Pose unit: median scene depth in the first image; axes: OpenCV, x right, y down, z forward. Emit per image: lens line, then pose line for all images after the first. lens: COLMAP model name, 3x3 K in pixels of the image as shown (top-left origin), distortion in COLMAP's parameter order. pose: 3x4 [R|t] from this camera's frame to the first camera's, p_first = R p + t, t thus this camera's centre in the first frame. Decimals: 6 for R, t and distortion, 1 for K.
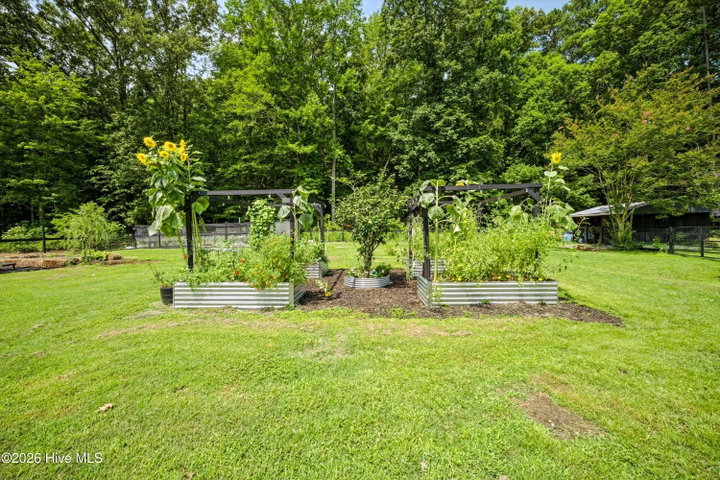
lens RADIAL K [[279.2, 0, 358.6], [0, 279.2, 234.5], [0, 0, 1]] dist [-0.000864, 0.000084]
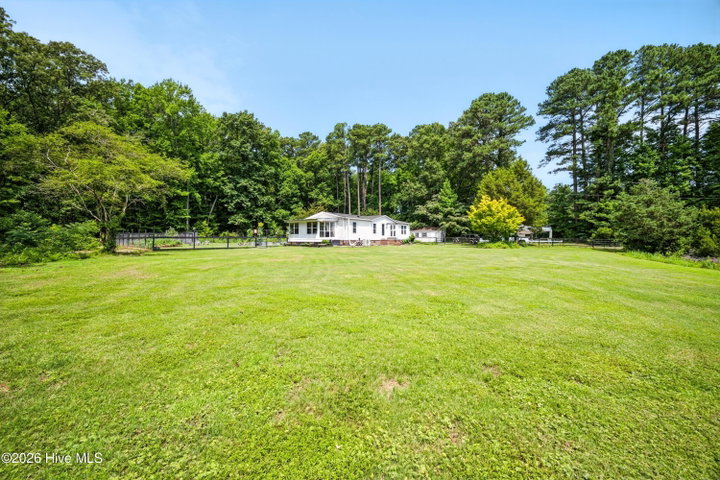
lens RADIAL K [[279.2, 0, 359.4], [0, 279.2, 240.1], [0, 0, 1]] dist [-0.000864, 0.000084]
pose [[0.634007, 0.004539, 0.773314, -0.791302], [0.015089, 0.999720, -0.018239, 0.045456], [-0.773180, 0.023233, 0.633760, -0.936394]]
